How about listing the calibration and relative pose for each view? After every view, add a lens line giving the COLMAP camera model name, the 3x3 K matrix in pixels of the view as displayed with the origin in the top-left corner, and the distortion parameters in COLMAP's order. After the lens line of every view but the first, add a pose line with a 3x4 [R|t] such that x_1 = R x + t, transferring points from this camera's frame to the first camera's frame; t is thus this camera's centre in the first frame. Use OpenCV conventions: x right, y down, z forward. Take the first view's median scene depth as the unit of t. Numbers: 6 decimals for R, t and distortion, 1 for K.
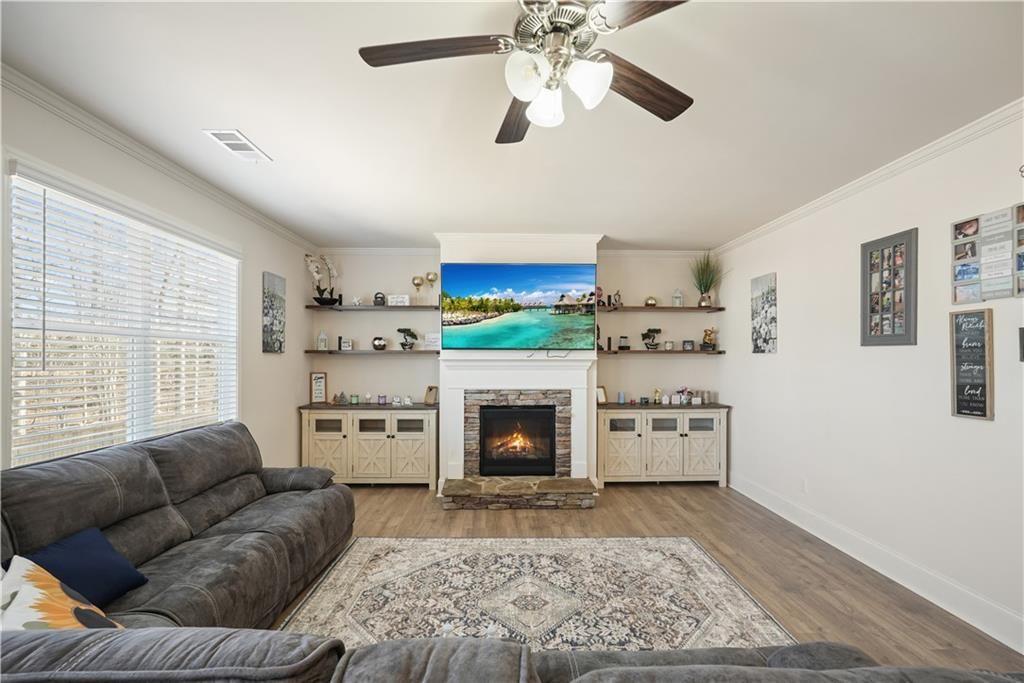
lens RADIAL K [[454.8, 0, 511.3], [0, 454.8, 352.3], [0, 0, 1]] dist [-0.009728, 0.000271]
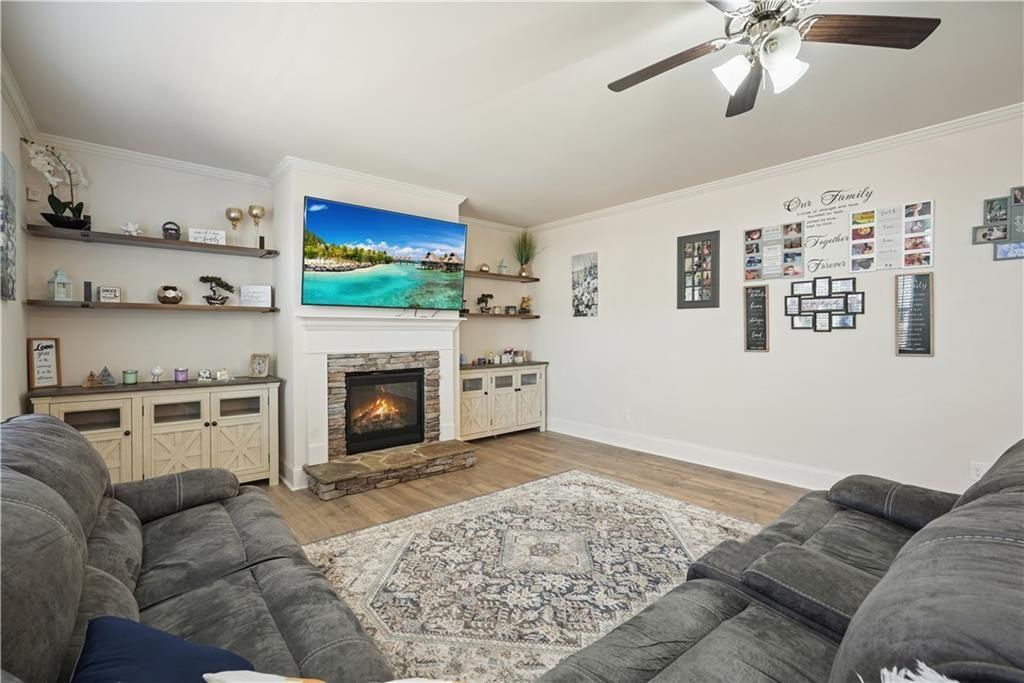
lens RADIAL K [[455.7, 0, 511.8], [0, 455.7, 329.9], [0, 0, 1]] dist [-0.002679, 0.000200]
pose [[0.776645, 0.000355, 0.629939, -0.373098], [-0.002971, 0.999991, 0.003100, 0.034796], [-0.629932, -0.004279, 0.776638, 0.149087]]
